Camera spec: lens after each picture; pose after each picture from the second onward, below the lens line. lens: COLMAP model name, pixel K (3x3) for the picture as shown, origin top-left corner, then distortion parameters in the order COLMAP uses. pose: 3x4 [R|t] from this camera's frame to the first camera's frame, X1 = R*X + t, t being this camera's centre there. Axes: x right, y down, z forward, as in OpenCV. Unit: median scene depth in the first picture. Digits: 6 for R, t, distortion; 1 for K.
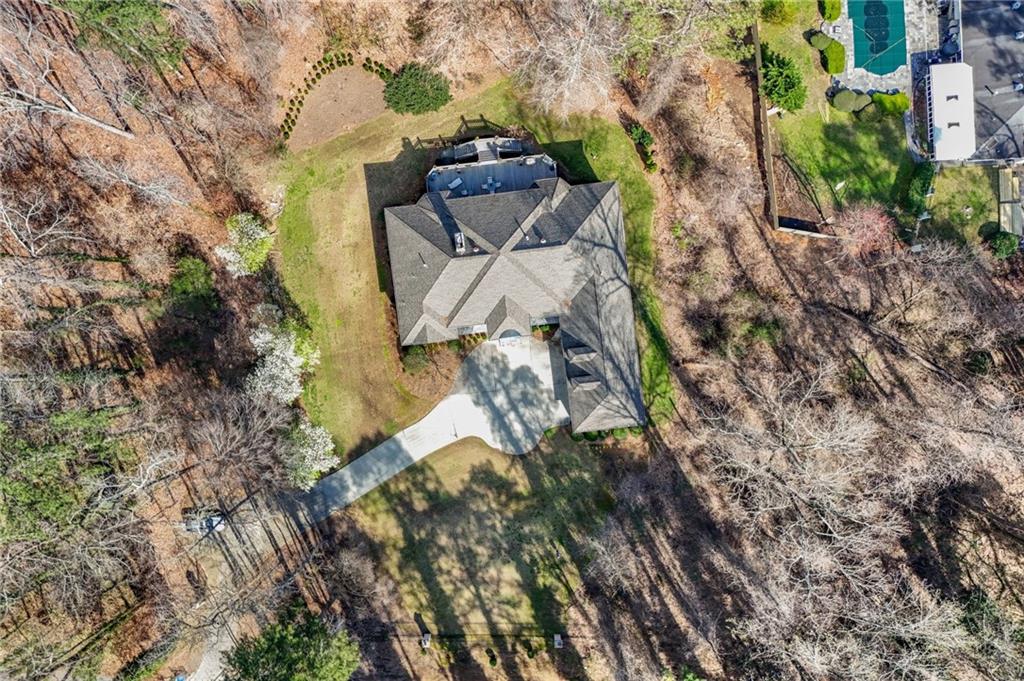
lens RADIAL K [[745.9, 0, 512.0], [0, 745.9, 340.5], [0, 0, 1]] dist [0.058272, -0.001971]
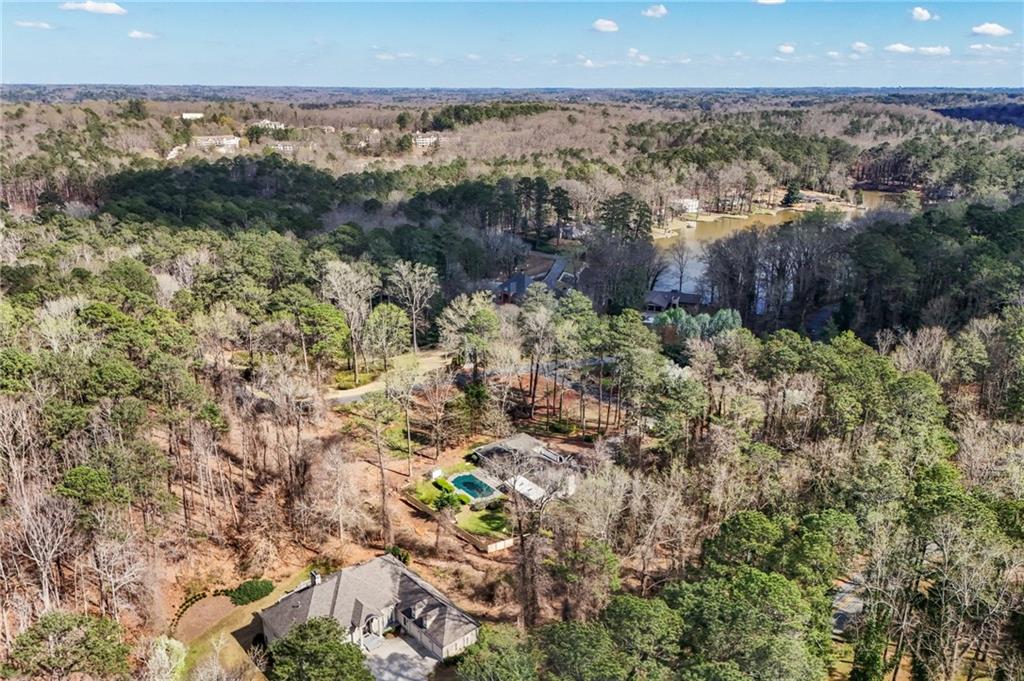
lens RADIAL K [[761.7, 0, 516.9], [0, 761.7, 335.2], [0, 0, 1]] dist [0.064369, -0.054202]
pose [[0.814183, -0.177129, 0.552930, -0.479144], [0.580477, 0.228063, -0.781686, 1.149407], [0.012356, 0.957399, 0.288504, 0.016796]]
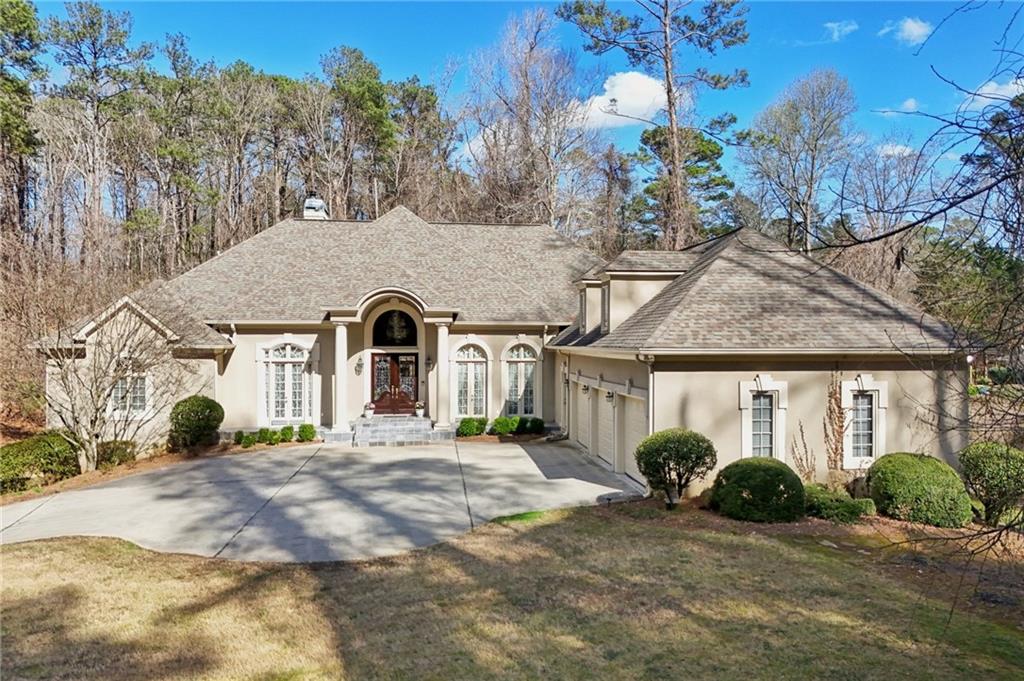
lens RADIAL K [[761.7, 0, 516.9], [0, 761.7, 335.2], [0, 0, 1]] dist [0.064369, -0.054202]
pose [[0.999962, -0.005149, -0.006966, 0.050761], [-0.007089, -0.024249, -0.999681, 0.302096], [0.004978, 0.999693, -0.024285, 0.954207]]
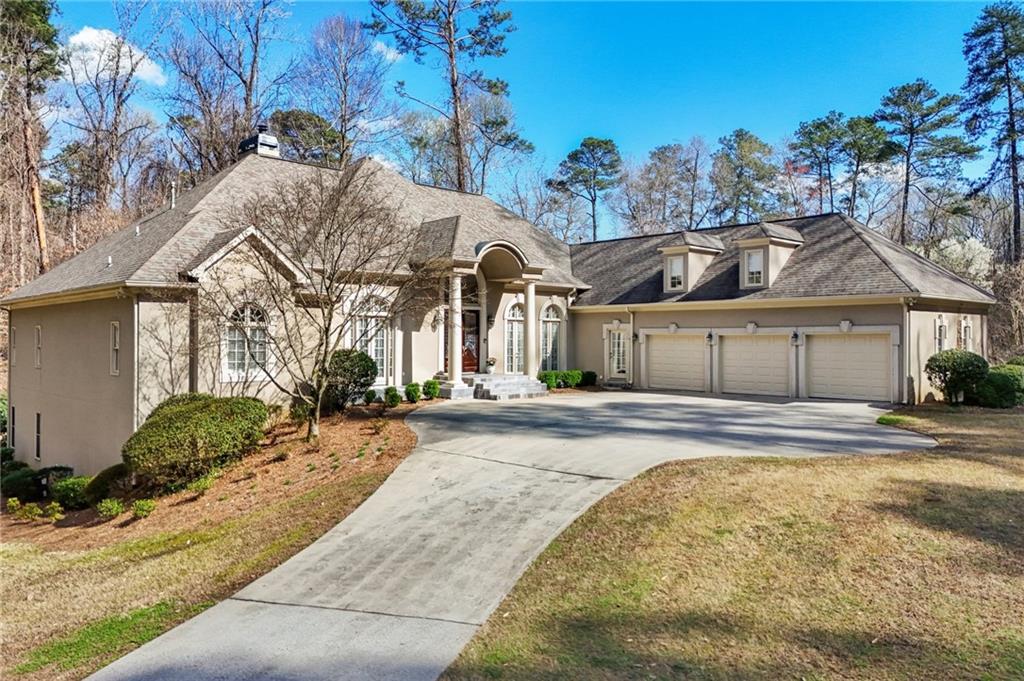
lens RADIAL K [[761.7, 0, 516.9], [0, 761.7, 335.2], [0, 0, 1]] dist [0.064369, -0.054202]
pose [[0.805553, -0.002657, 0.592518, -0.179748], [0.592330, -0.021945, -0.805396, 0.243832], [0.015143, 0.999756, -0.016104, 0.970081]]
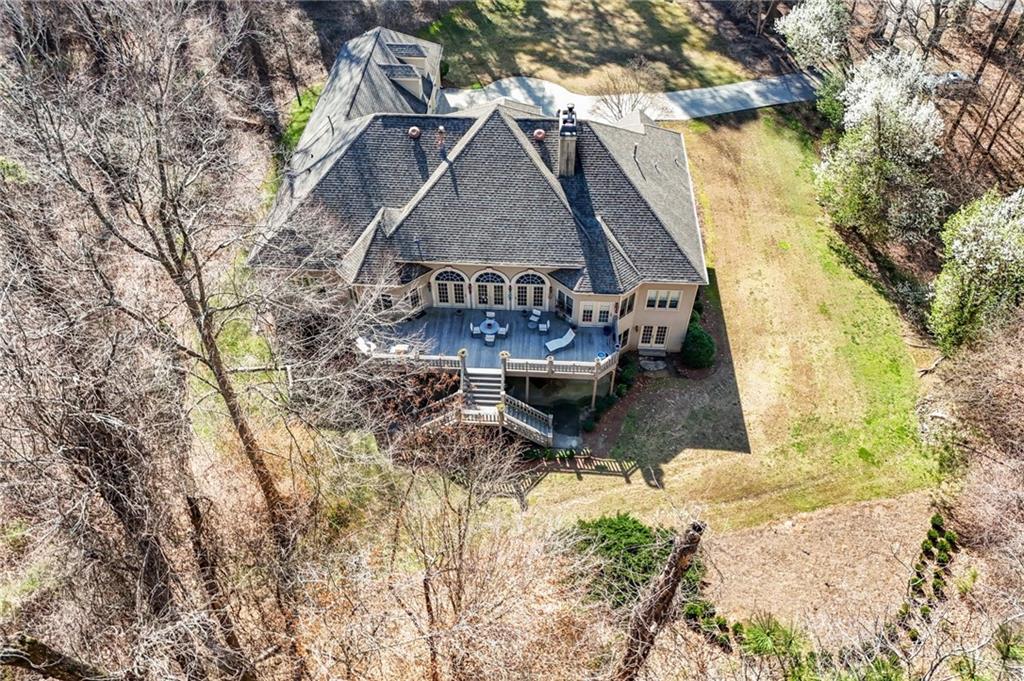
lens RADIAL K [[745.9, 0, 512.0], [0, 745.9, 340.5], [0, 0, 1]] dist [0.058272, -0.001971]
pose [[-0.985450, -0.132266, 0.106741, -0.094482], [0.169804, -0.738853, 0.652121, -0.520349], [-0.007388, 0.660758, 0.750562, 0.613051]]
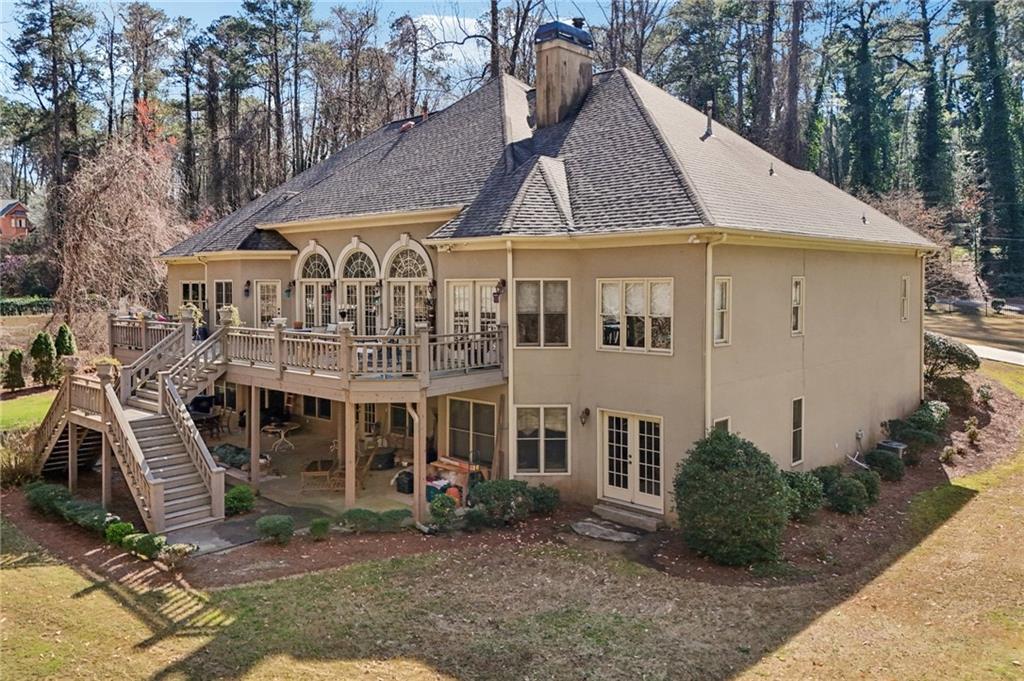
lens RADIAL K [[761.7, 0, 516.9], [0, 761.7, 335.2], [0, 0, 1]] dist [0.064369, -0.054202]
pose [[-0.646650, -0.055139, 0.760791, -0.259653], [0.762654, -0.065353, 0.643497, -0.305016], [0.014238, 0.996338, 0.084312, 0.952902]]
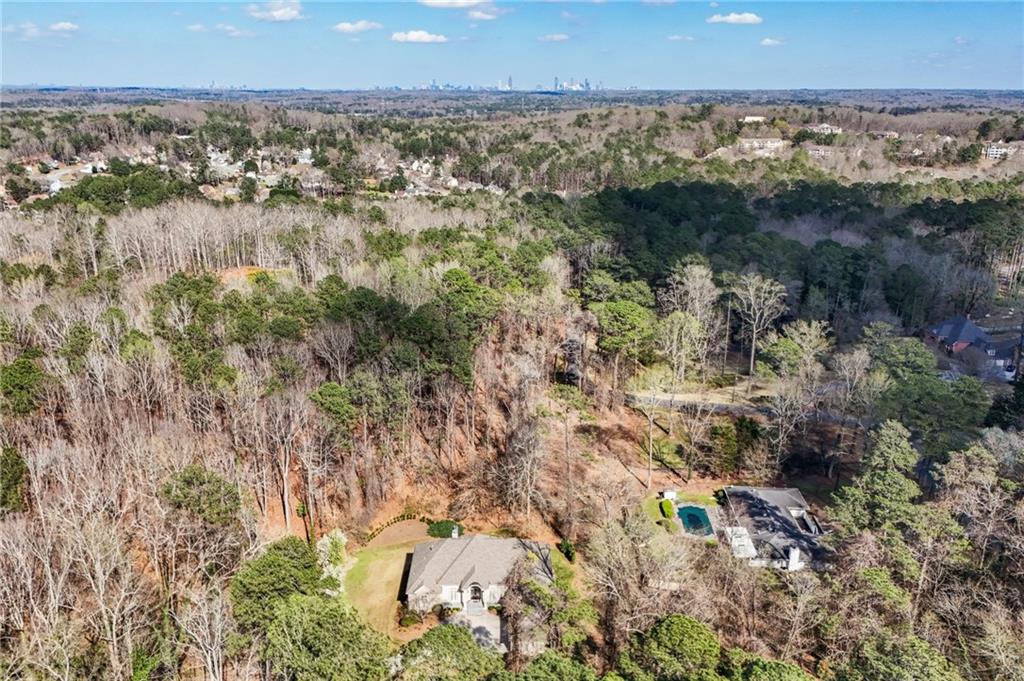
lens RADIAL K [[761.7, 0, 516.9], [0, 761.7, 335.2], [0, 0, 1]] dist [0.064369, -0.054202]
pose [[0.994720, 0.033524, -0.096995, 0.211986], [-0.102509, 0.279607, -0.954627, 1.302611], [-0.004883, 0.959529, 0.281567, 0.020714]]
